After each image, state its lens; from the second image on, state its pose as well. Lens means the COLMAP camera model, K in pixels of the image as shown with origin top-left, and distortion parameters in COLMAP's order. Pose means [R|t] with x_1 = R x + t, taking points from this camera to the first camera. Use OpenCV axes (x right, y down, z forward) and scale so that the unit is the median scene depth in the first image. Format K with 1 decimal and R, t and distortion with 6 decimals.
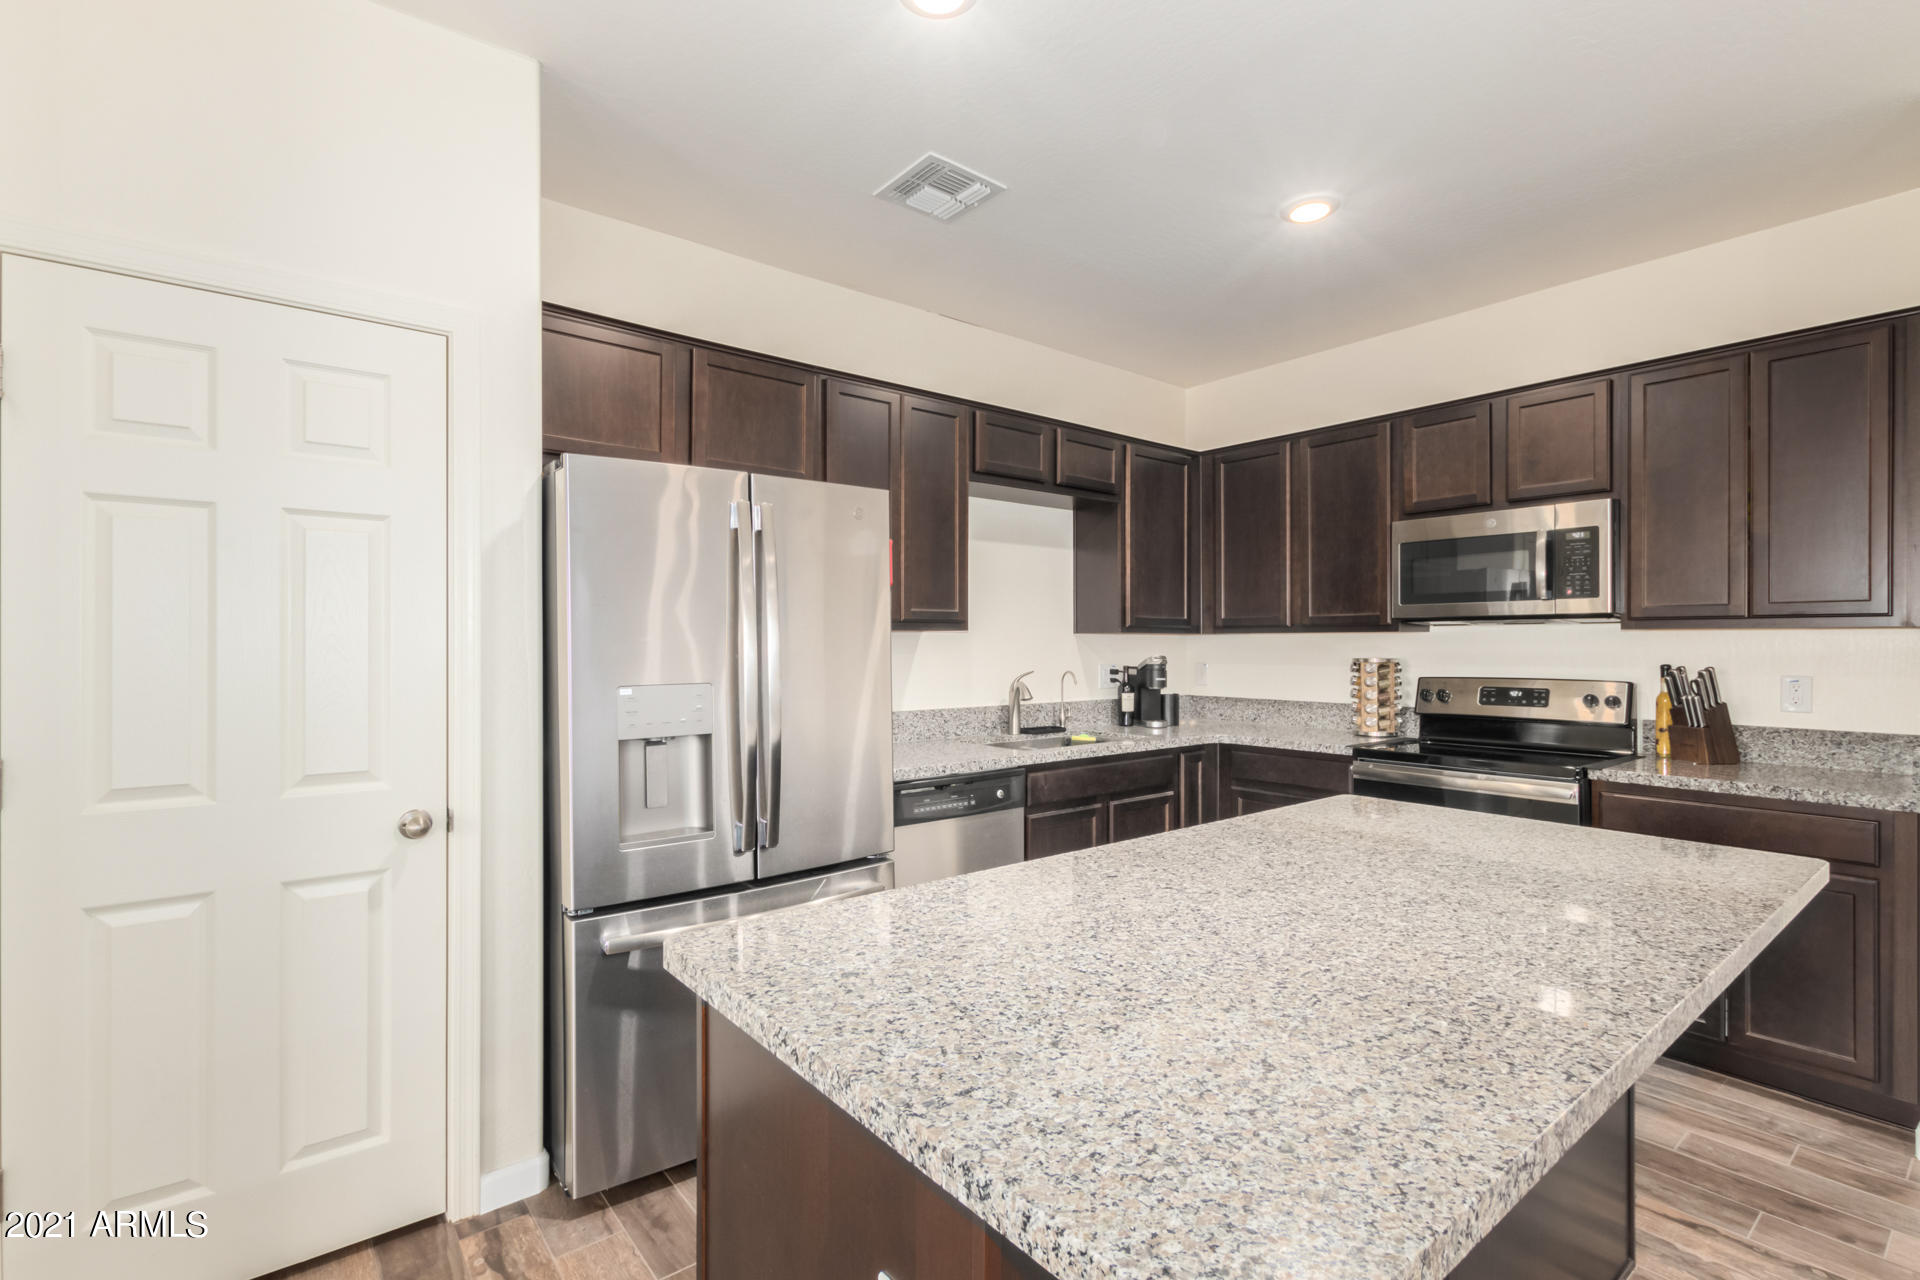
lens RADIAL K [[882.6, 0, 959.9], [0, 882.6, 638.4], [0, 0, 1]] dist [0.007703, -0.001707]
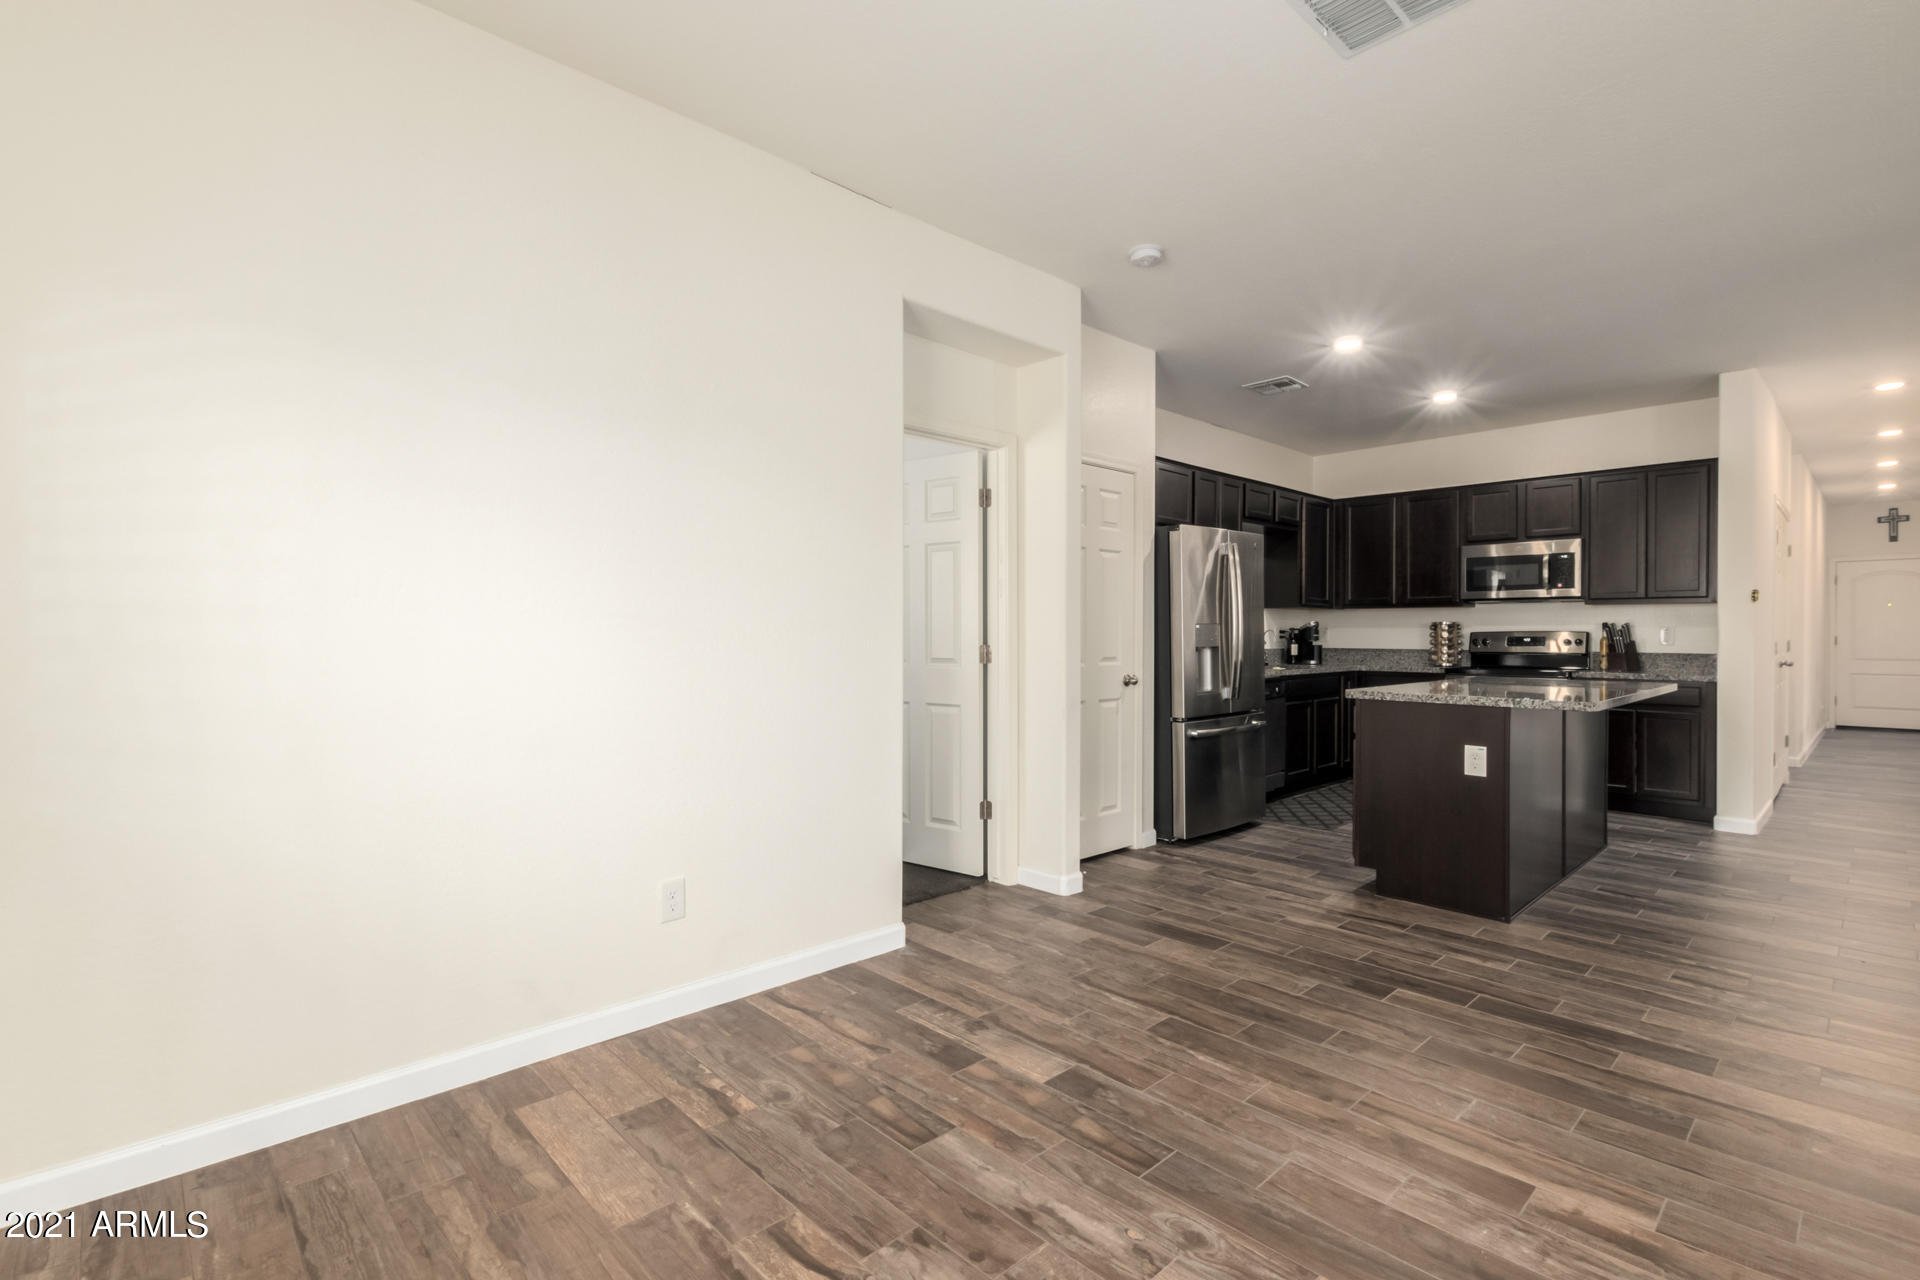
lens RADIAL K [[882.6, 0, 960.3], [0, 882.6, 633.6], [0, 0, 1]] dist [0.007703, -0.001707]
pose [[0.996447, 0.001010, 0.084216, -0.741220], [-0.001587, 0.999976, 0.006785, 0.040227], [-0.084207, -0.006895, 0.996424, -0.781063]]
